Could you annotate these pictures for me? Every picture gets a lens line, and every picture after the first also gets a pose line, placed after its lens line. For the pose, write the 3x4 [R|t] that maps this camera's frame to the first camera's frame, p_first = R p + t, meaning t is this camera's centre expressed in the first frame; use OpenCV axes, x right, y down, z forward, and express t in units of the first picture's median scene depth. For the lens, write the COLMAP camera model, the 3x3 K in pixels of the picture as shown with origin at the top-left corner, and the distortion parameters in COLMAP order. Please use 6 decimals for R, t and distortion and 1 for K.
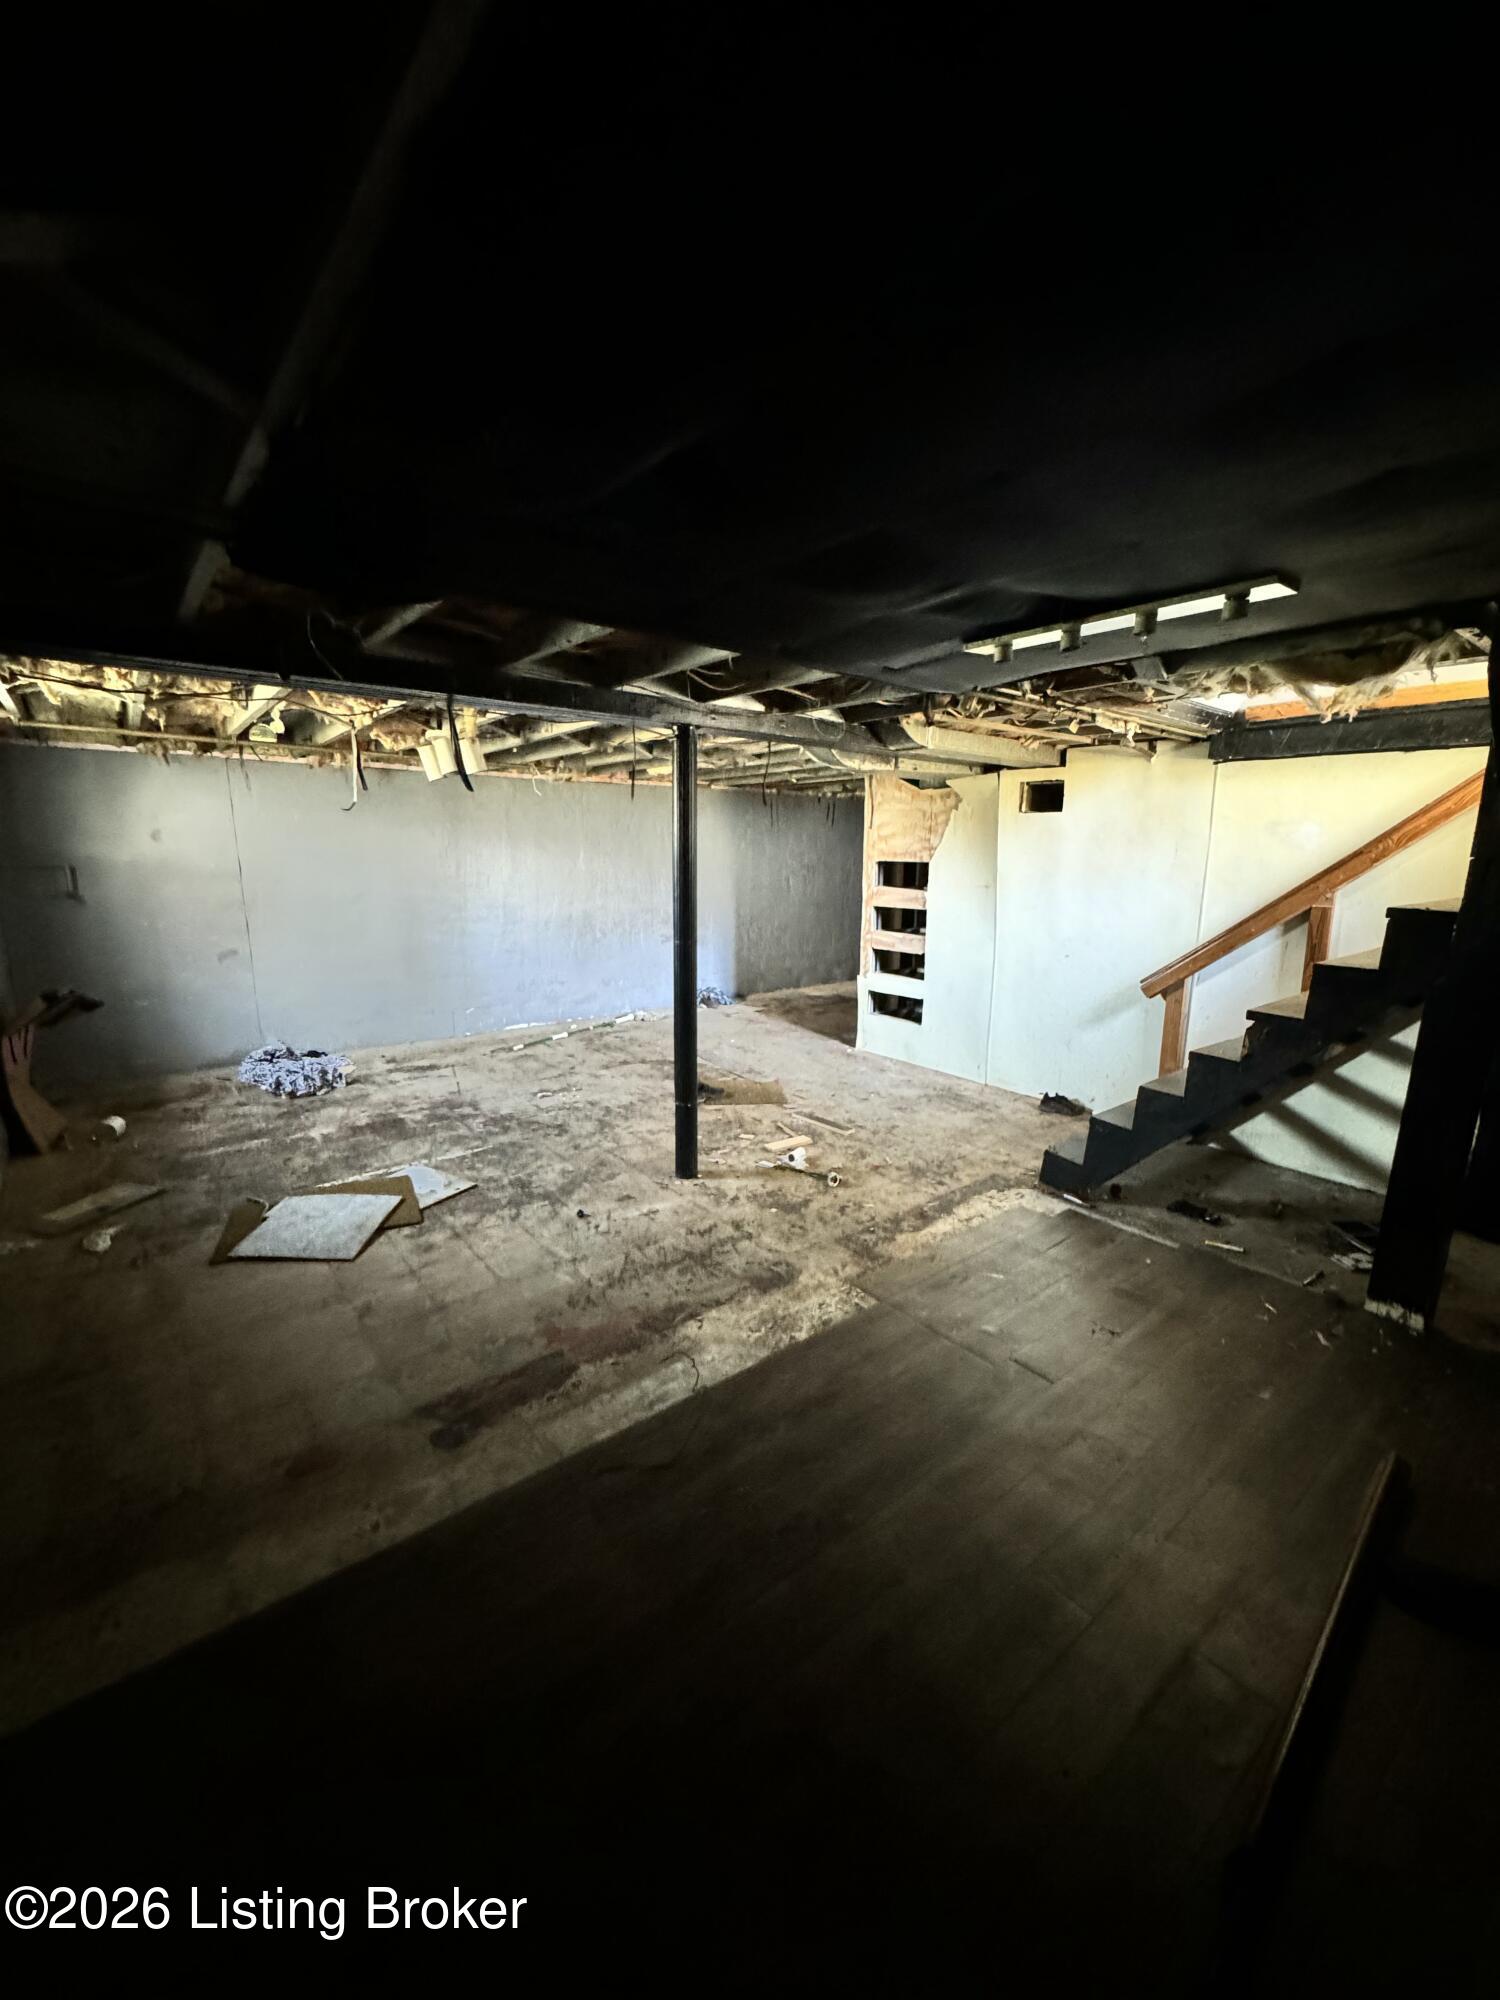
lens RADIAL K [[806.4, 0, 750.0], [0, 806.4, 1000.0], [0, 0, 1]] dist [-0.007016, -0.000217]
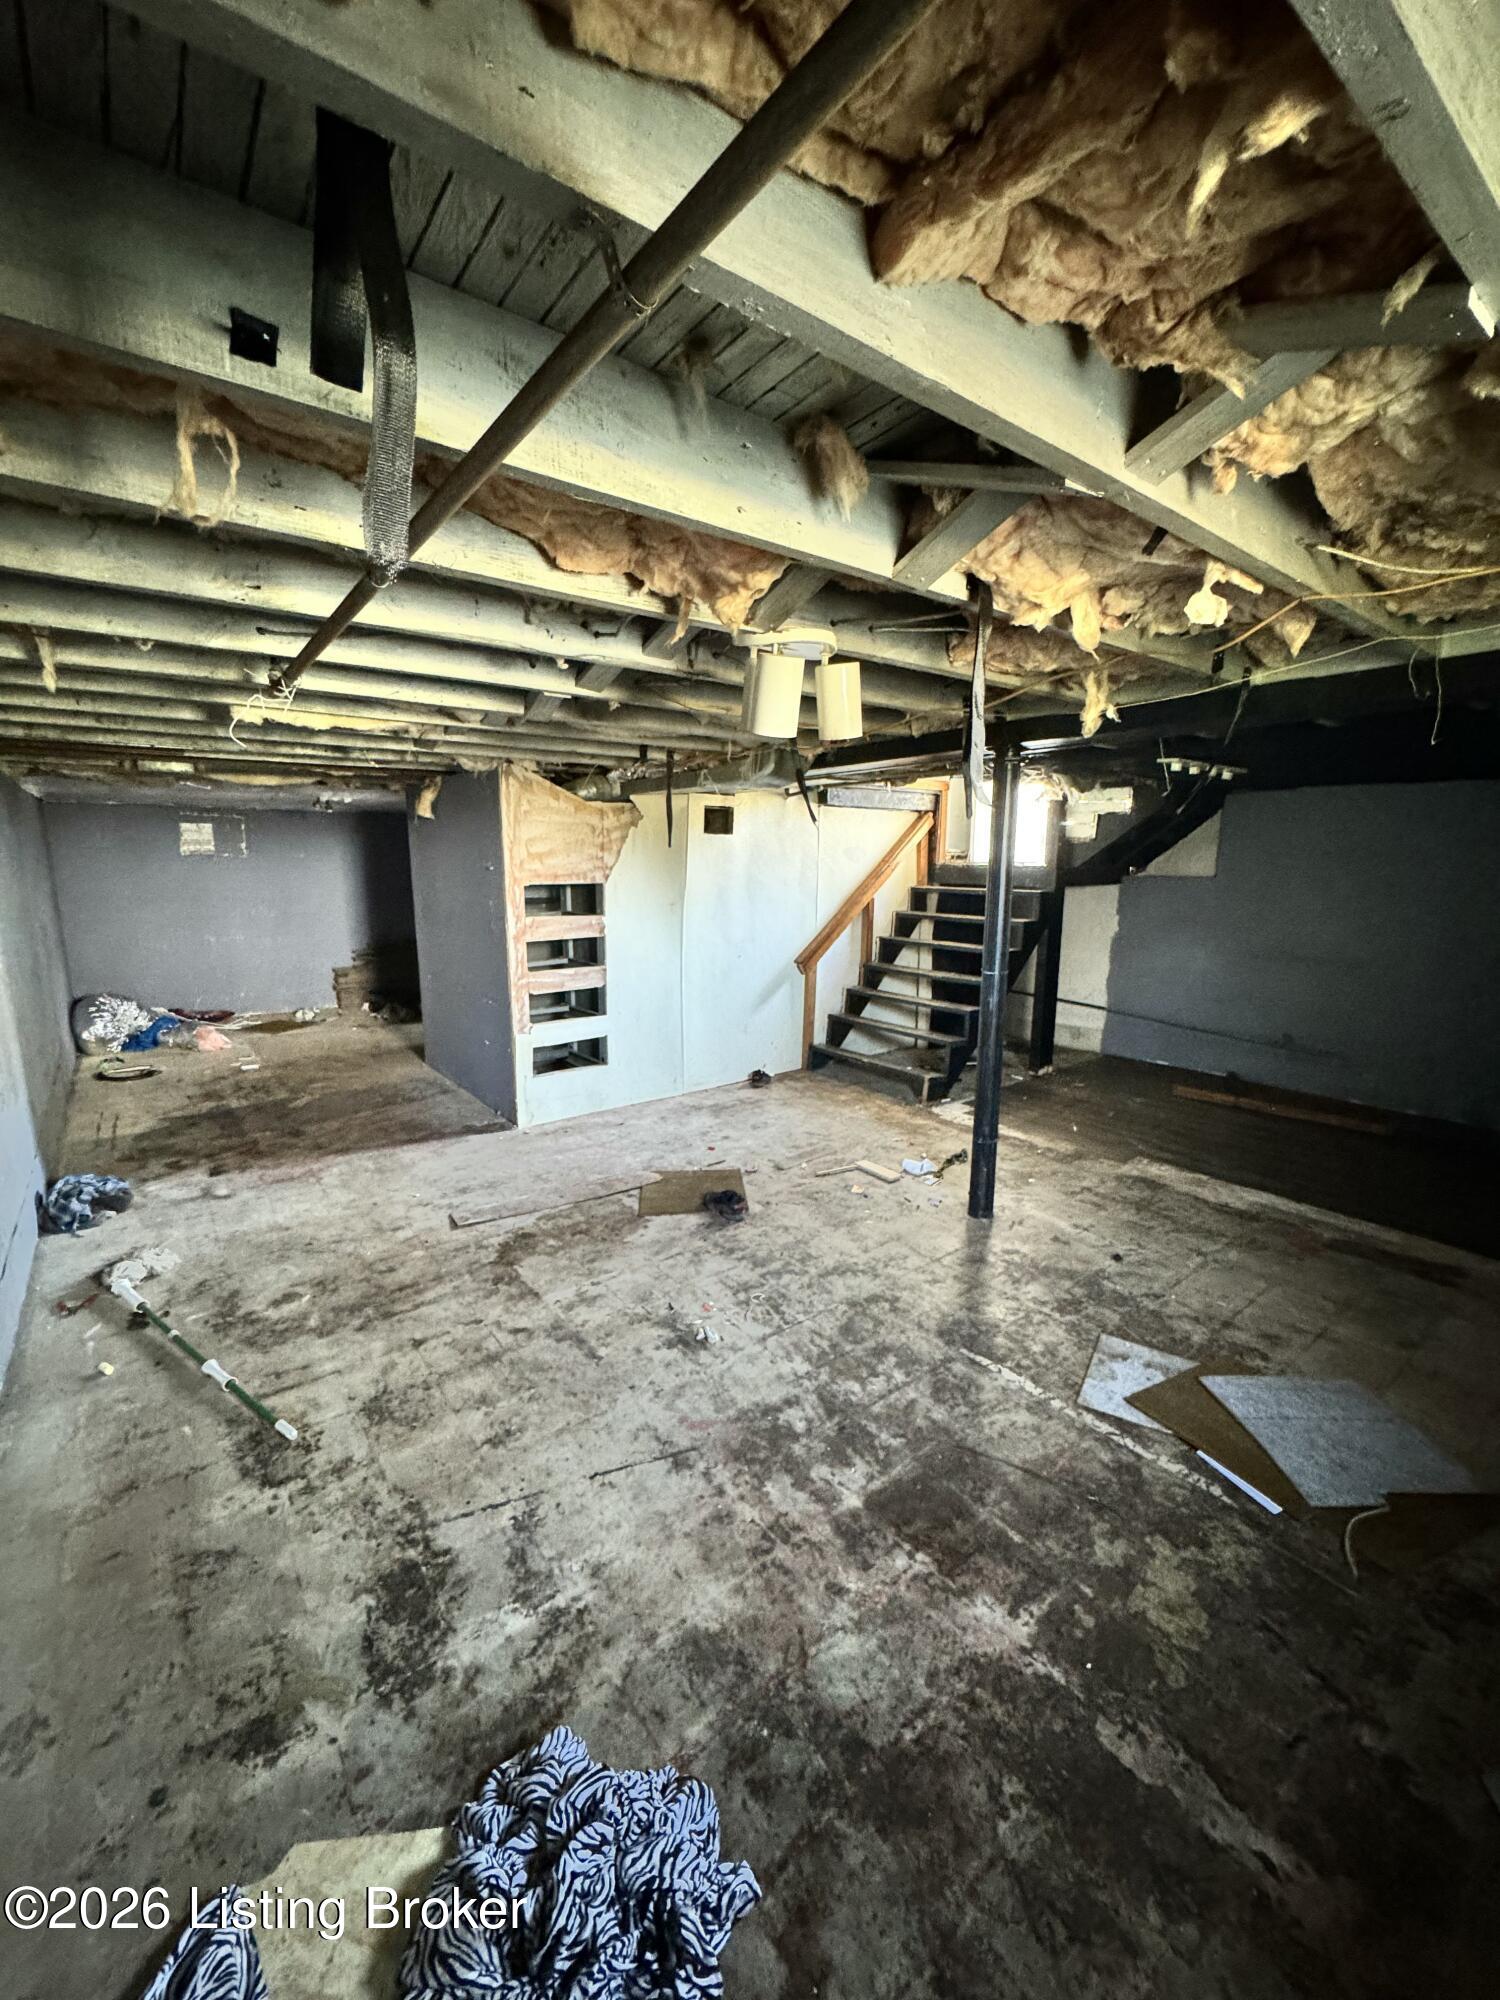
lens RADIAL K [[806.4, 0, 750.0], [0, 806.4, 1000.0], [0, 0, 1]] dist [-0.007016, -0.000217]
pose [[0.009046, -0.181483, 0.983353, -0.806523], [0.187610, 0.966238, 0.176598, -0.205679], [-0.982202, 0.182890, 0.042788, 0.979208]]
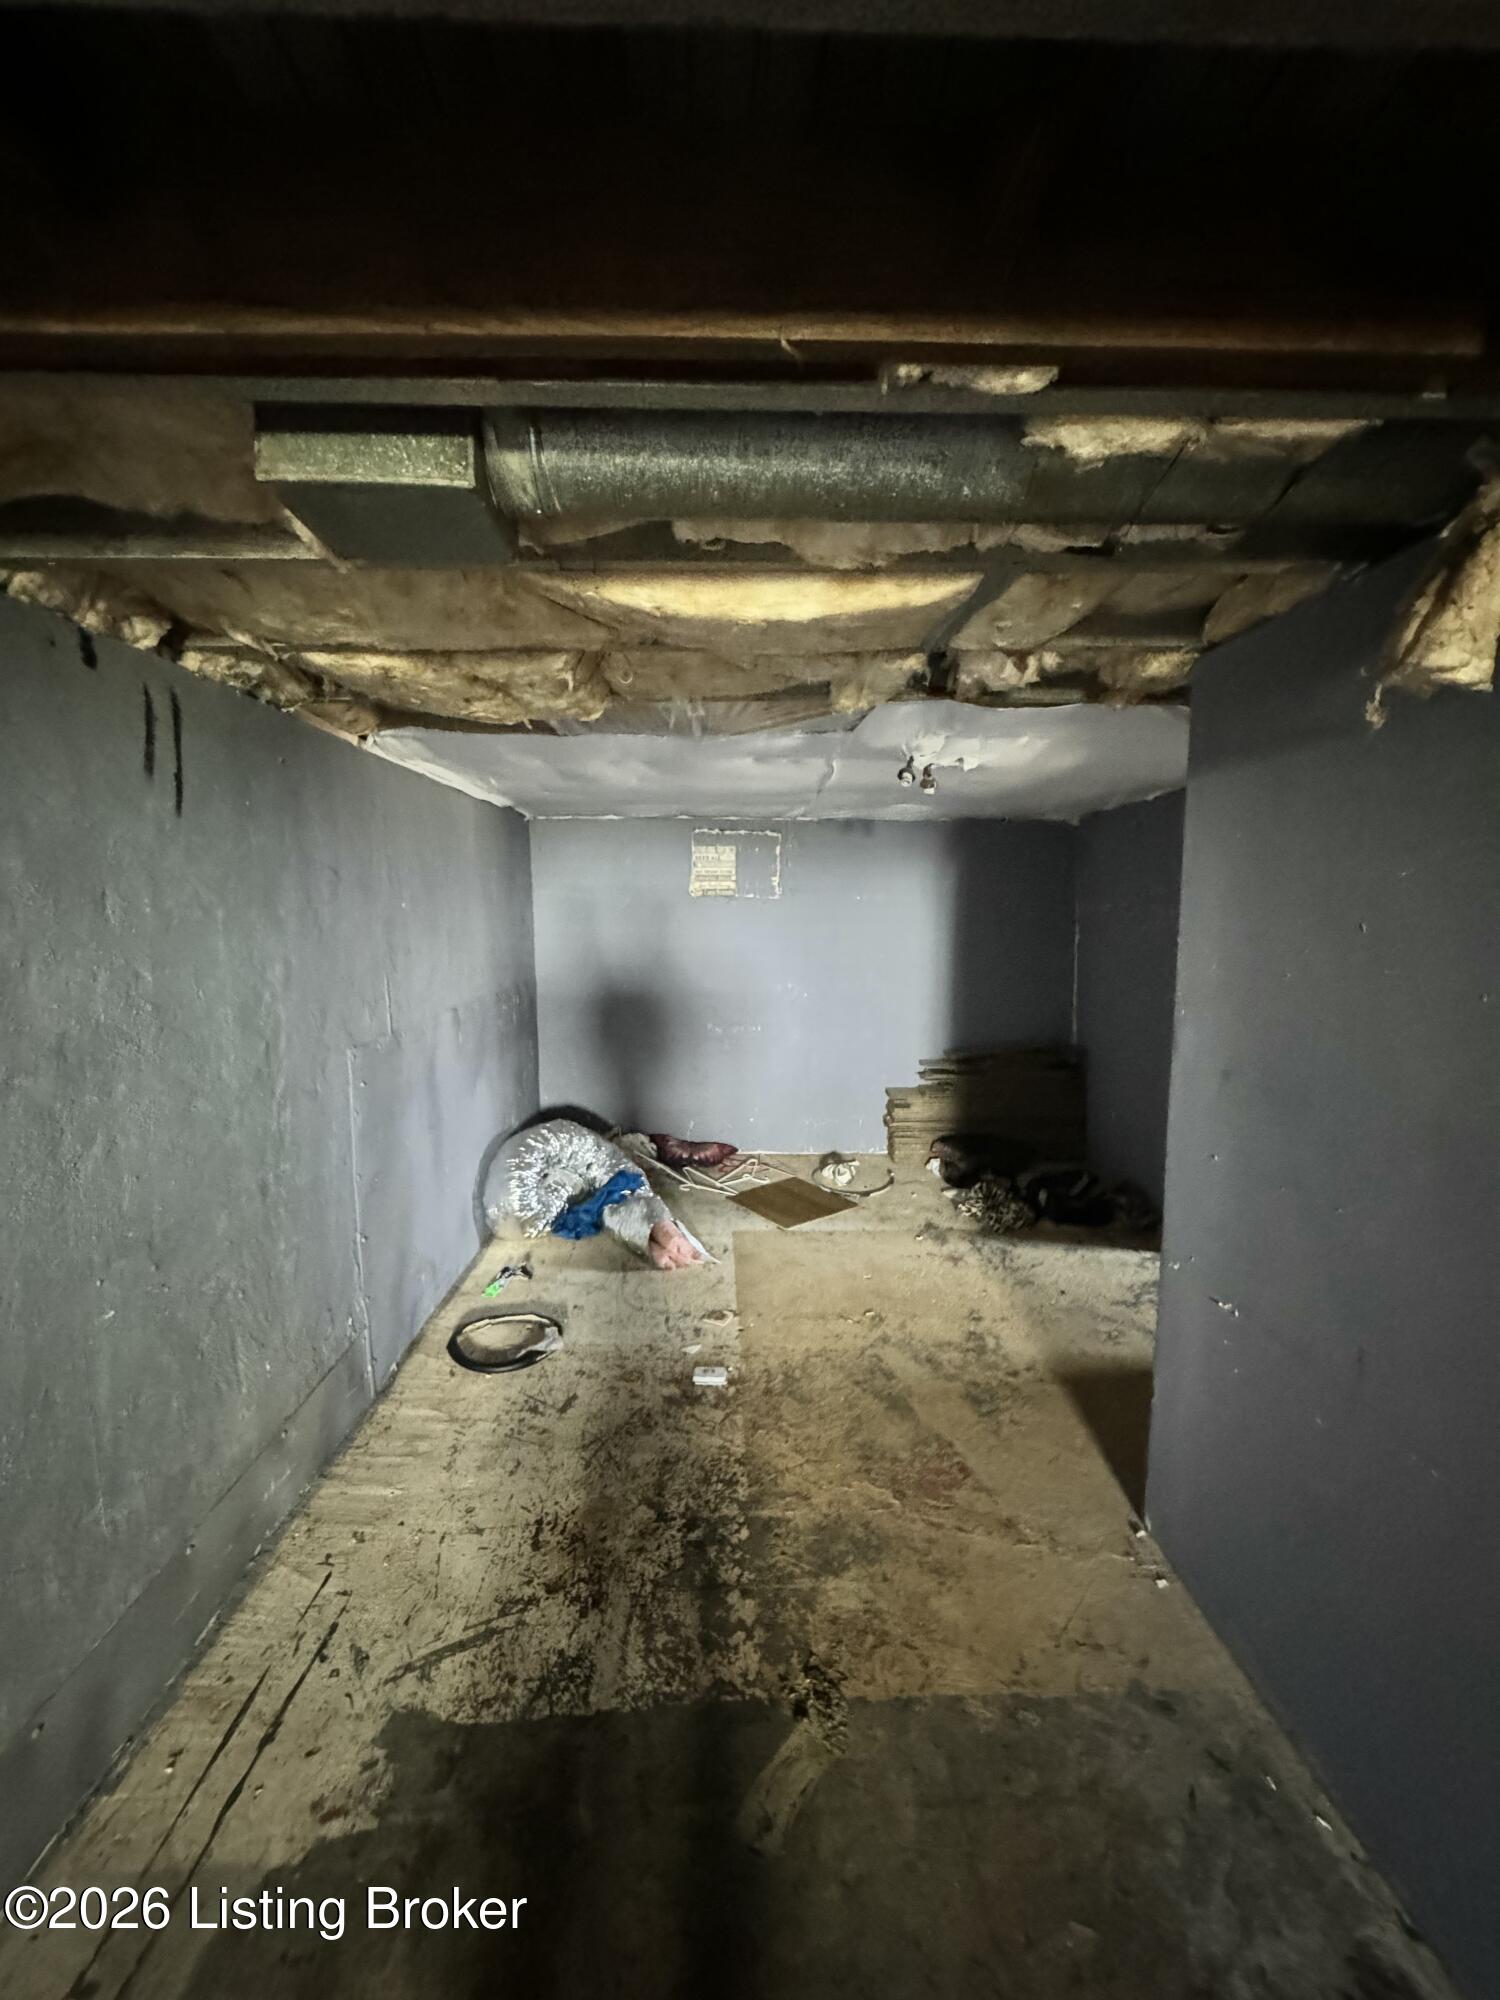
lens RADIAL K [[806.4, 0, 750.0], [0, 806.4, 1000.0], [0, 0, 1]] dist [-0.007016, -0.000217]
pose [[0.592716, -0.104068, 0.798660, -0.370493], [0.158209, 0.987342, 0.011241, -0.247198], [-0.789720, 0.119692, 0.601678, 1.225523]]
